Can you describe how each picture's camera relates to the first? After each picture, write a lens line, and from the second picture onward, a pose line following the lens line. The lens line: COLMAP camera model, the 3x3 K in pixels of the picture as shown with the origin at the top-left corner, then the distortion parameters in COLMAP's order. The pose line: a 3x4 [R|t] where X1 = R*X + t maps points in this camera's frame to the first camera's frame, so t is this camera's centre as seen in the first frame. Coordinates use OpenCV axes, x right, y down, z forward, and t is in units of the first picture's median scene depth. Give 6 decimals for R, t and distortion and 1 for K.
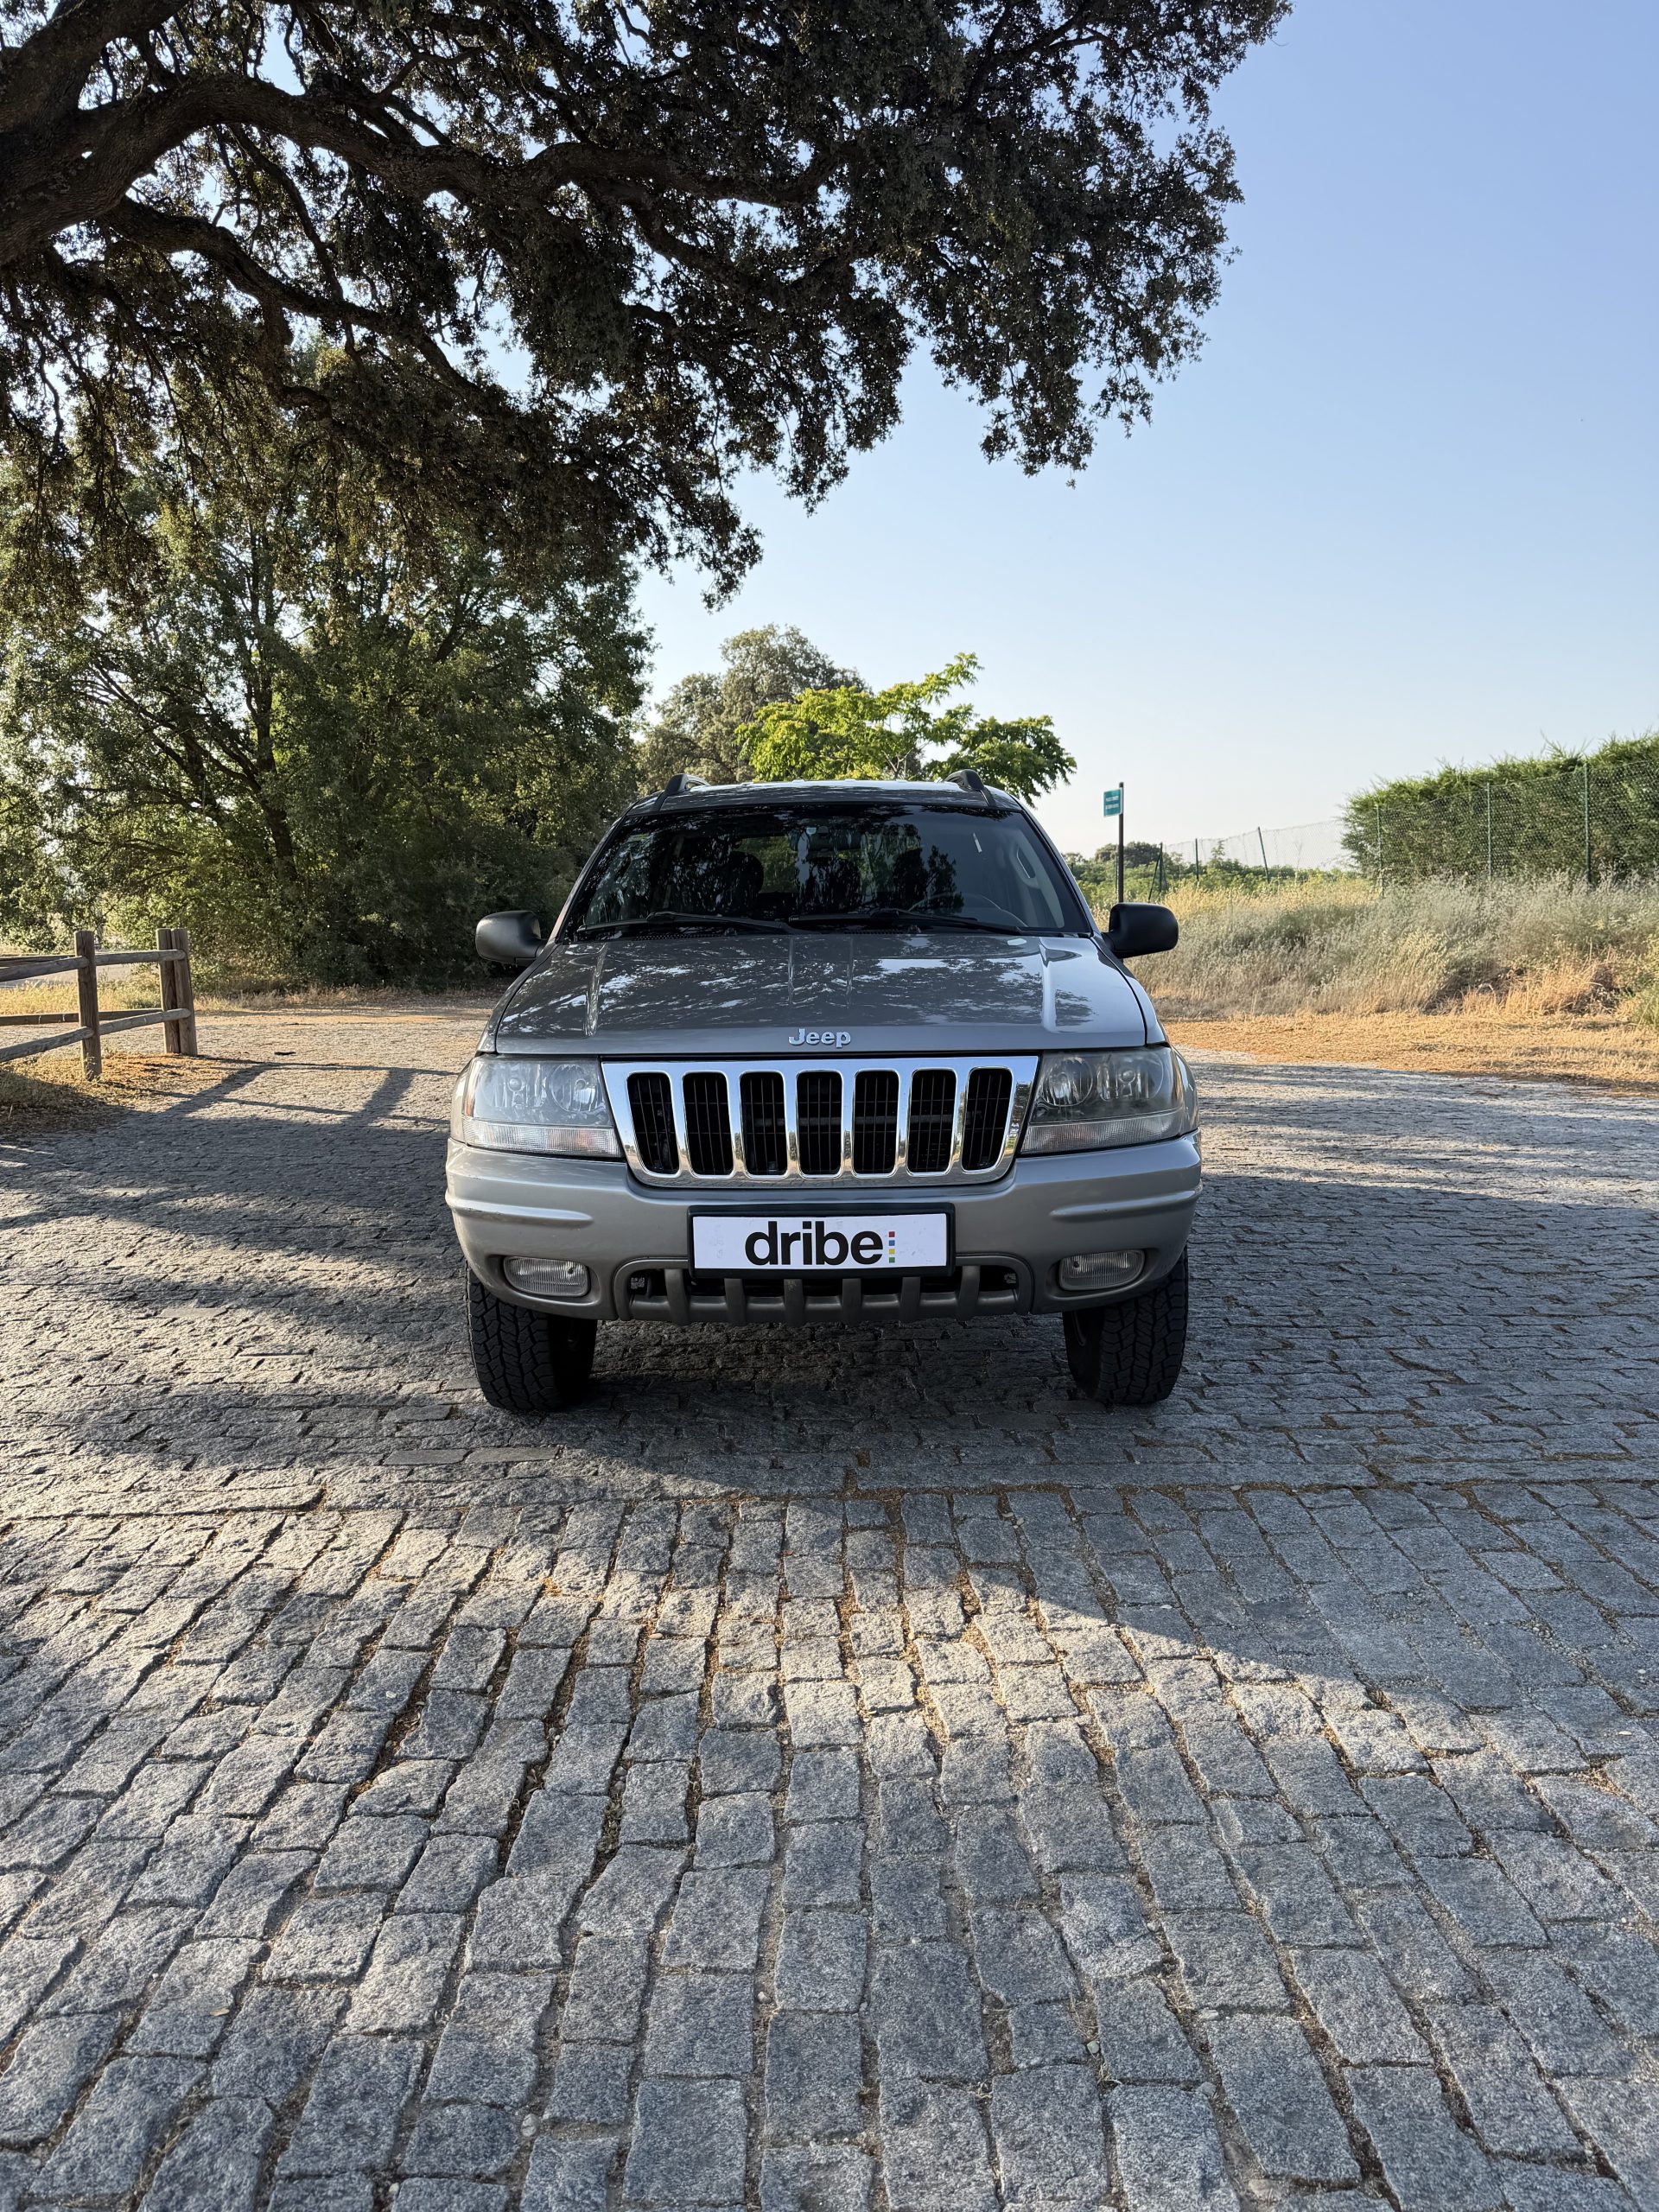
lens RADIAL K [[1575.4, 0, 825.9], [0, 1575.4, 1099.6], [0, 0, 1]] dist [0.045605, -0.067394]
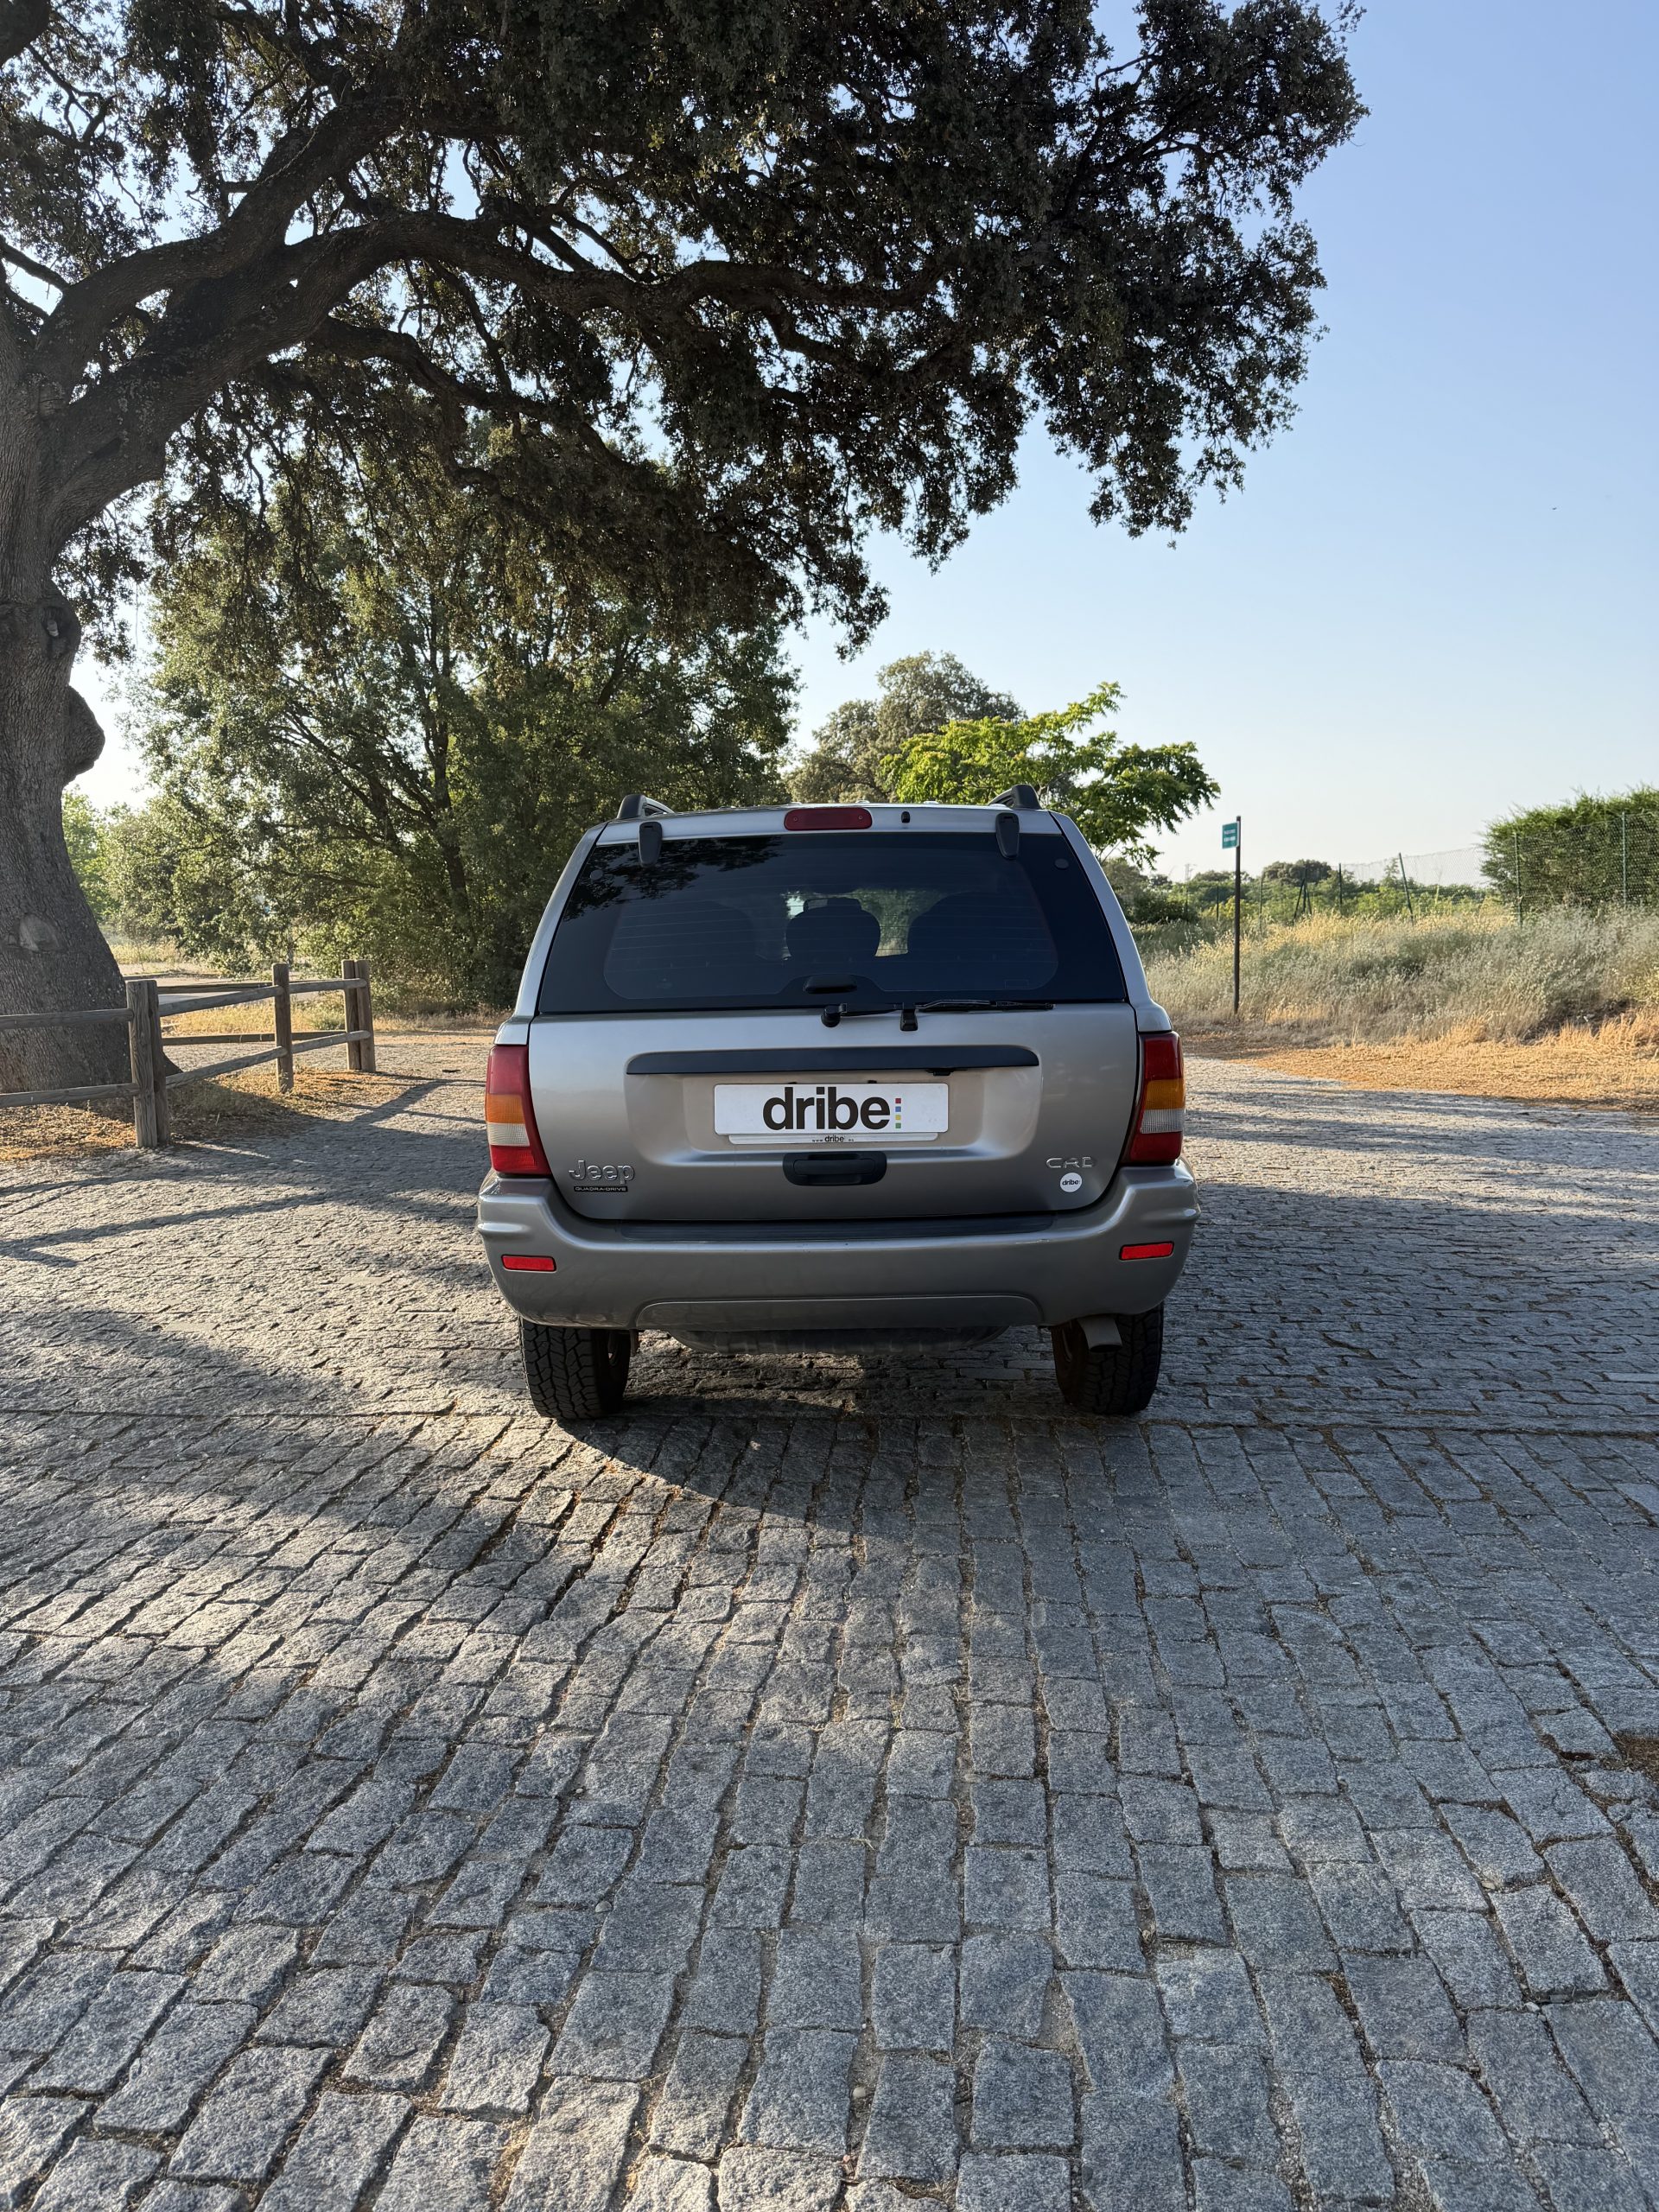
lens RADIAL K [[1575.4, 0, 824.4], [0, 1575.4, 1103.5], [0, 0, 1]] dist [0.045605, -0.067394]
pose [[0.994732, 0.012173, -0.101786, 0.029130], [-0.013121, 0.999876, -0.008659, 0.000101], [0.101668, 0.009949, 0.994769, -0.068514]]
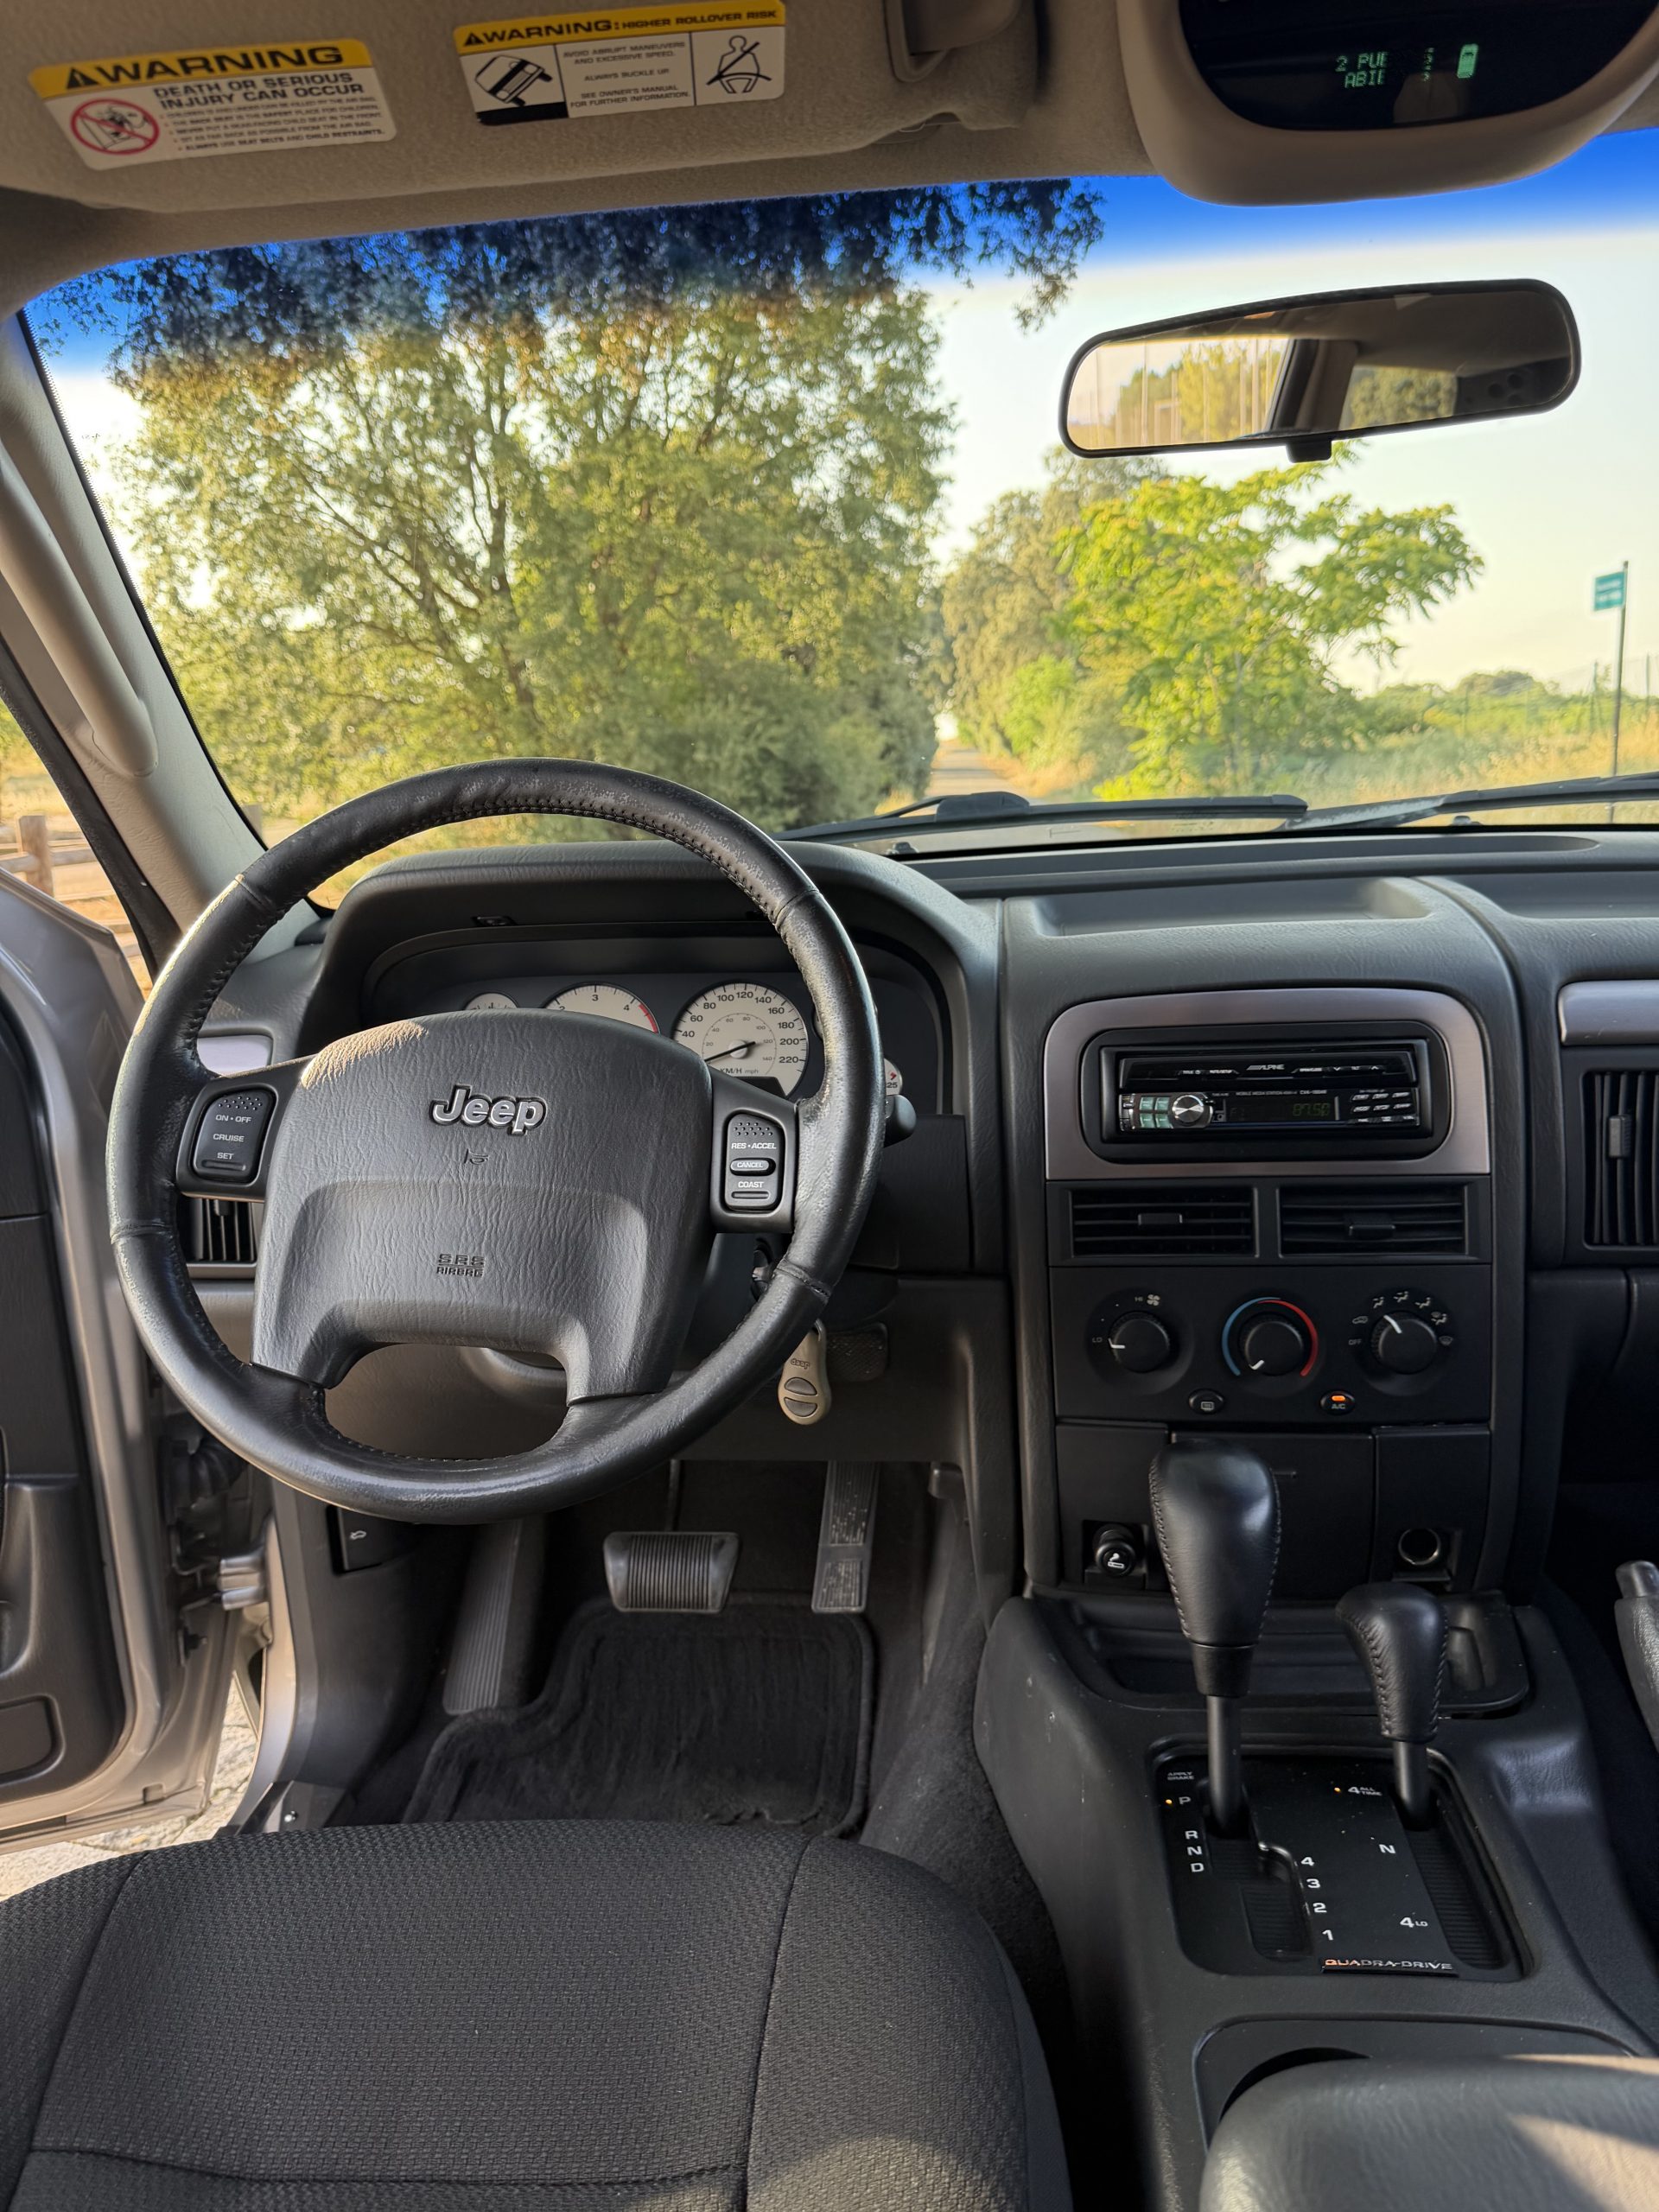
lens RADIAL K [[1575.4, 0, 811.8], [0, 1575.4, 1102.8], [0, 0, 1]] dist [0.045605, -0.067394]
pose [[0.979233, 0.026986, -0.200935, -0.016134], [-0.007379, 0.995189, 0.097694, -0.037001], [0.202605, -0.094182, 0.974721, 0.277702]]
